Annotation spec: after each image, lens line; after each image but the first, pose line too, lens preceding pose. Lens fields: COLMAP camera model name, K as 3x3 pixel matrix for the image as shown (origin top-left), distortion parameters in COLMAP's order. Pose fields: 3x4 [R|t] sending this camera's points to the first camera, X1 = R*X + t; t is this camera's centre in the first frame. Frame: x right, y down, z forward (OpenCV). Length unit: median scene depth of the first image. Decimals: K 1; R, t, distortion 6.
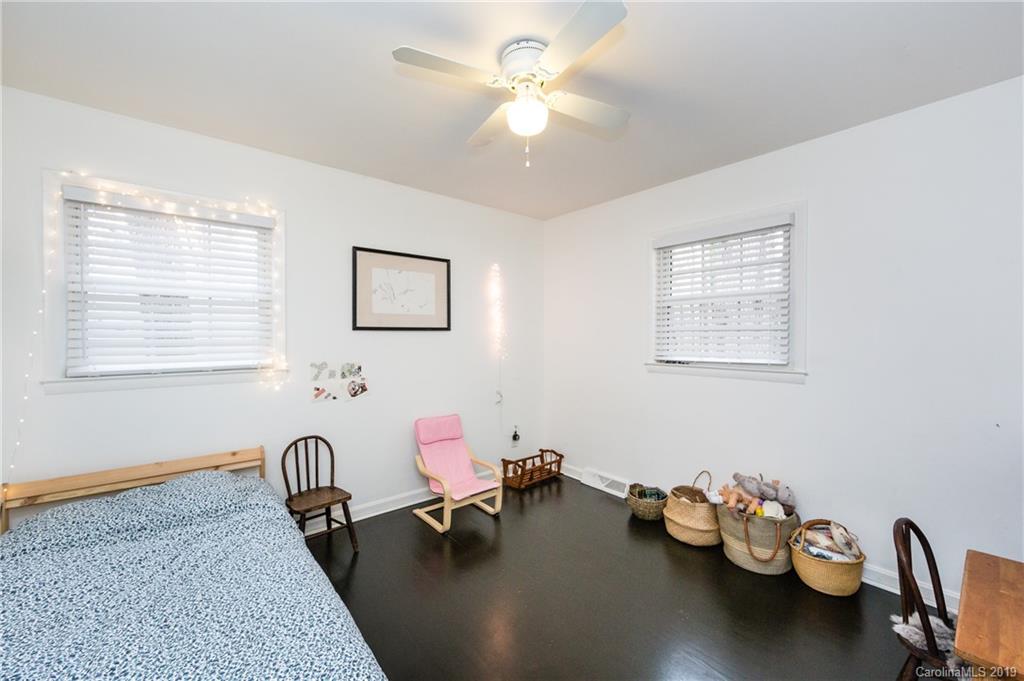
lens RADIAL K [[405.2, 0, 513.2], [0, 405.2, 337.6], [0, 0, 1]] dist [-0.000610, -0.000294]
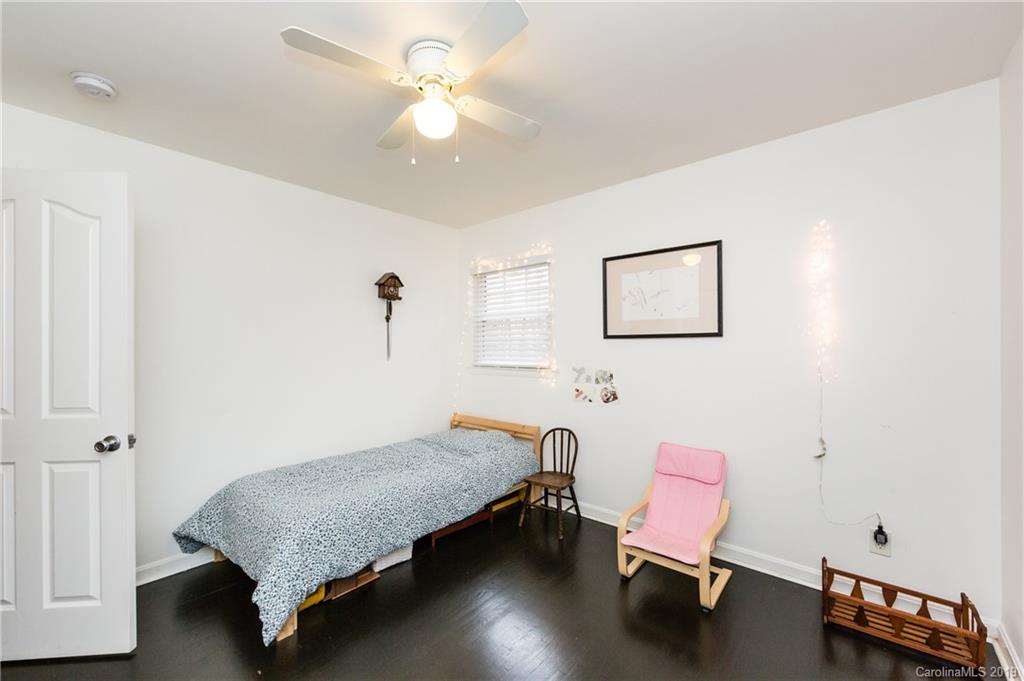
lens RADIAL K [[413.3, 0, 511.7], [0, 413.3, 344.9], [0, 0, 1]] dist [0.000430, 0.000141]
pose [[0.155838, -0.002657, -0.987779, 0.628684], [-0.003156, 0.999990, -0.003188, 0.001788], [0.987778, 0.003614, 0.155828, 0.609079]]
